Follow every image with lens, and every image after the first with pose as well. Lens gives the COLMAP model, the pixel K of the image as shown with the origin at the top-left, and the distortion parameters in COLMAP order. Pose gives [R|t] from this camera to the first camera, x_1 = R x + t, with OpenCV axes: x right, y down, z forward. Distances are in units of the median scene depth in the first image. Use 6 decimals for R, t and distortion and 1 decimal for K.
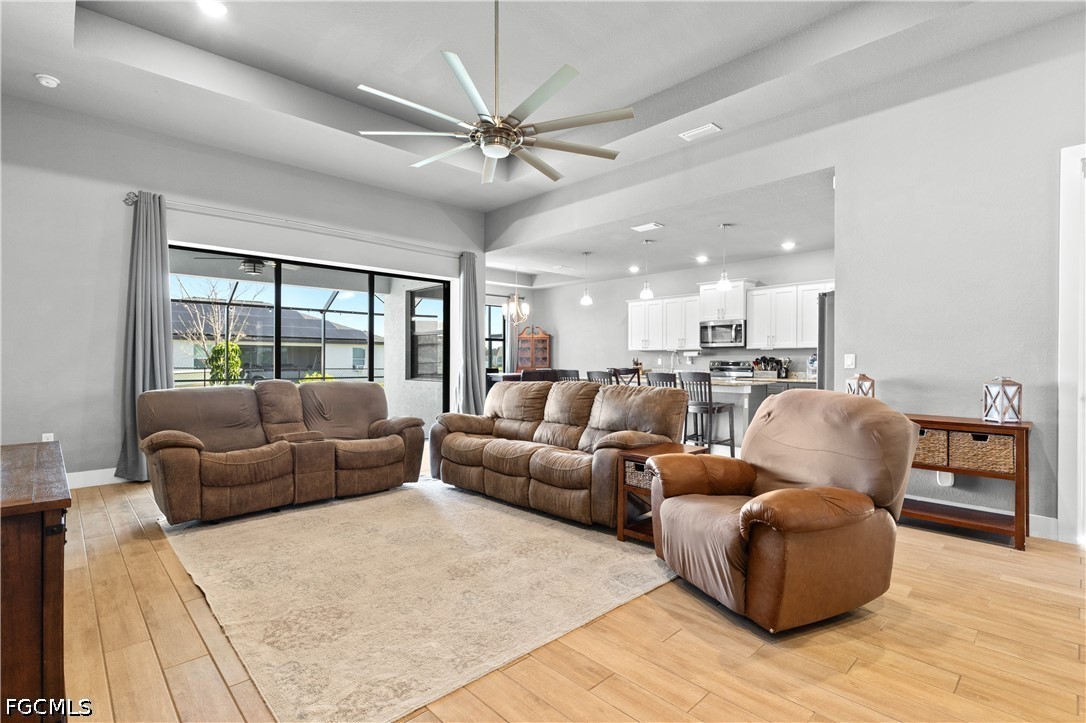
lens RADIAL K [[515.3, 0, 546.9], [0, 515.3, 365.5], [0, 0, 1]] dist [-0.002471, 0.000248]
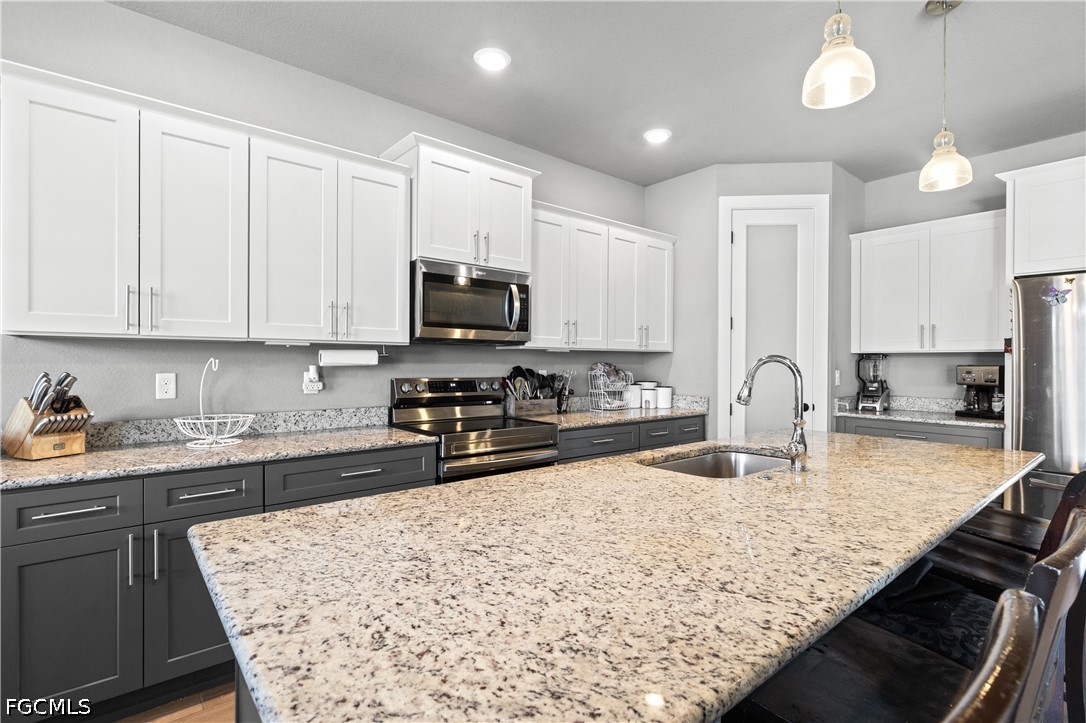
lens RADIAL K [[515.3, 0, 546.9], [0, 515.3, 365.5], [0, 0, 1]] dist [-0.002471, 0.000248]
pose [[0.065755, -0.007862, 0.997805, -0.015667], [0.001993, 0.999968, 0.007747, -0.022386], [-0.997834, 0.001479, 0.065769, 0.965021]]
